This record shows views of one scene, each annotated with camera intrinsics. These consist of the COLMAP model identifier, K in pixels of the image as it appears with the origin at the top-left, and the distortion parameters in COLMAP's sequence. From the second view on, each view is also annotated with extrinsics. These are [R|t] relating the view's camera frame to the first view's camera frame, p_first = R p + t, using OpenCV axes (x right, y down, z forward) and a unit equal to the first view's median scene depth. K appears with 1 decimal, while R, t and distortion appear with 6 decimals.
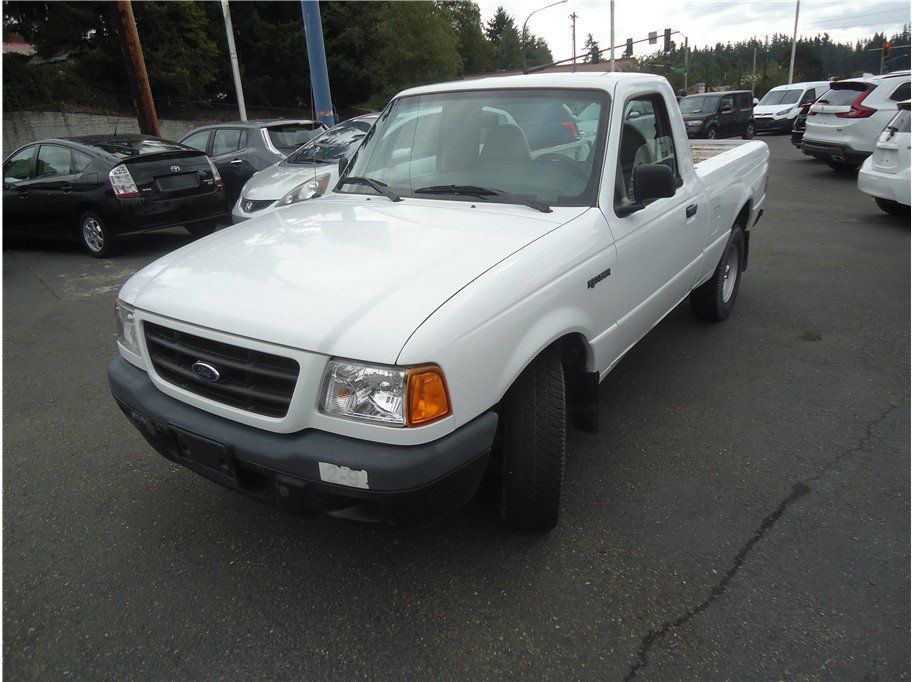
lens RADIAL K [[654.9, 0, 461.2], [0, 654.9, 342.7], [0, 0, 1]] dist [-0.011339, 0.002205]
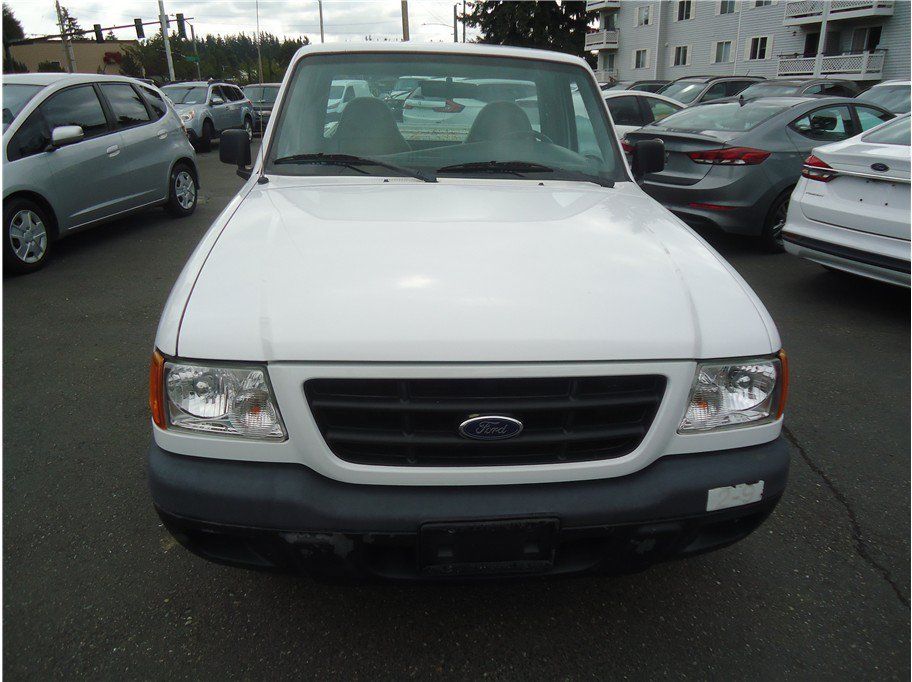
lens RADIAL K [[654.9, 0, 458.6], [0, 654.9, 337.9], [0, 0, 1]] dist [-0.011339, 0.002205]
pose [[0.769426, -0.168142, 0.616208, -0.172070], [0.165344, 0.984278, 0.062119, -0.020071], [-0.616965, 0.054090, 0.785130, 0.099444]]
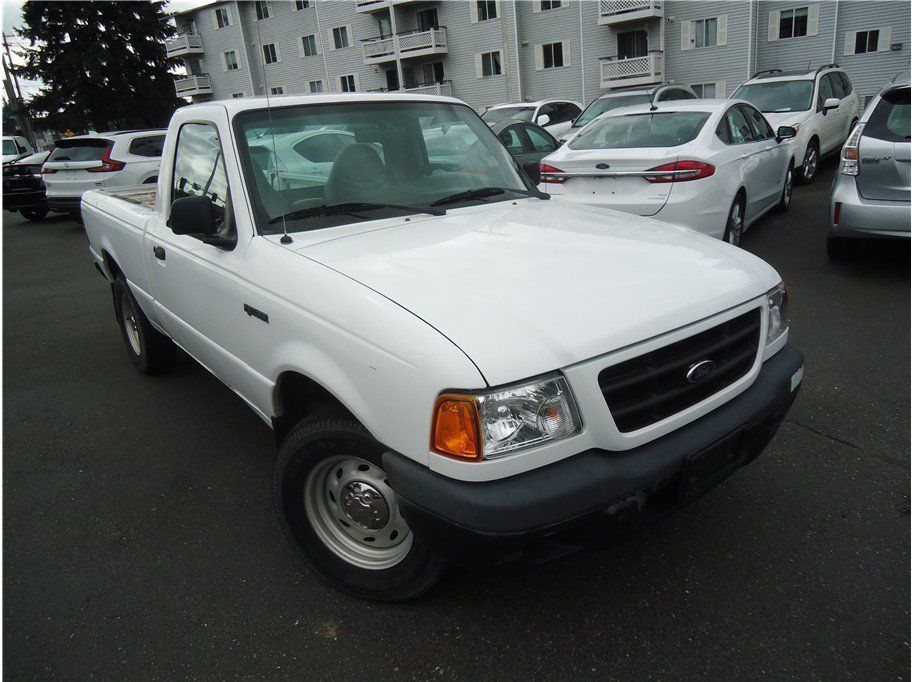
lens RADIAL K [[654.9, 0, 455.2], [0, 654.9, 336.9], [0, 0, 1]] dist [-0.011339, 0.002205]
pose [[0.297405, -0.272864, 0.914929, -0.272347], [0.370939, 0.916031, 0.152616, -0.054814], [-0.879747, 0.293994, 0.373648, 0.197622]]
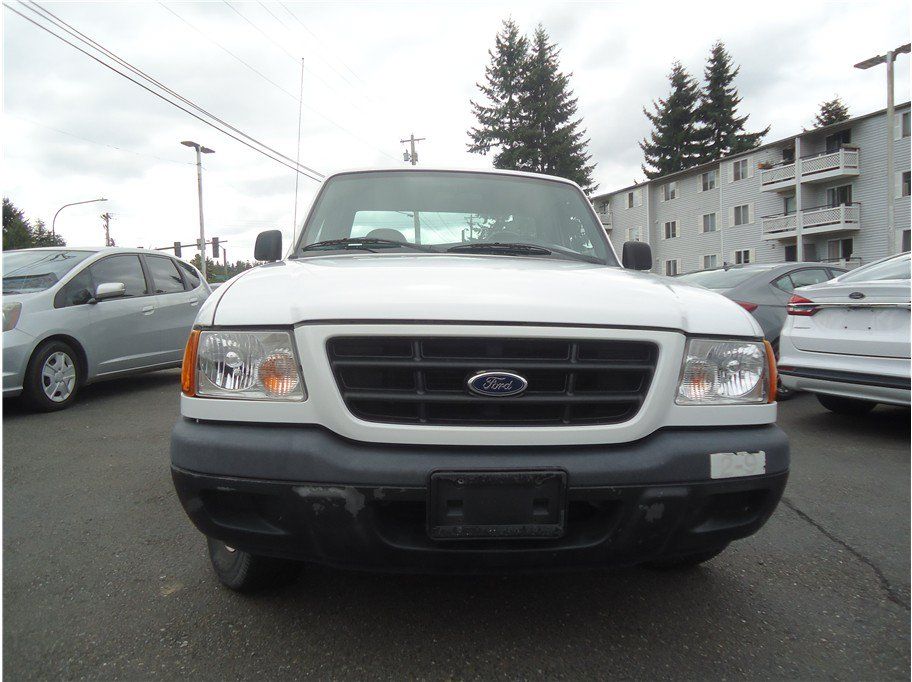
lens RADIAL K [[654.9, 0, 458.6], [0, 654.9, 338.9], [0, 0, 1]] dist [-0.011339, 0.002205]
pose [[0.777748, 0.025755, 0.628048, -0.185526], [0.168327, 0.954134, -0.247576, 0.035762], [-0.605619, 0.298269, 0.737741, 0.097604]]
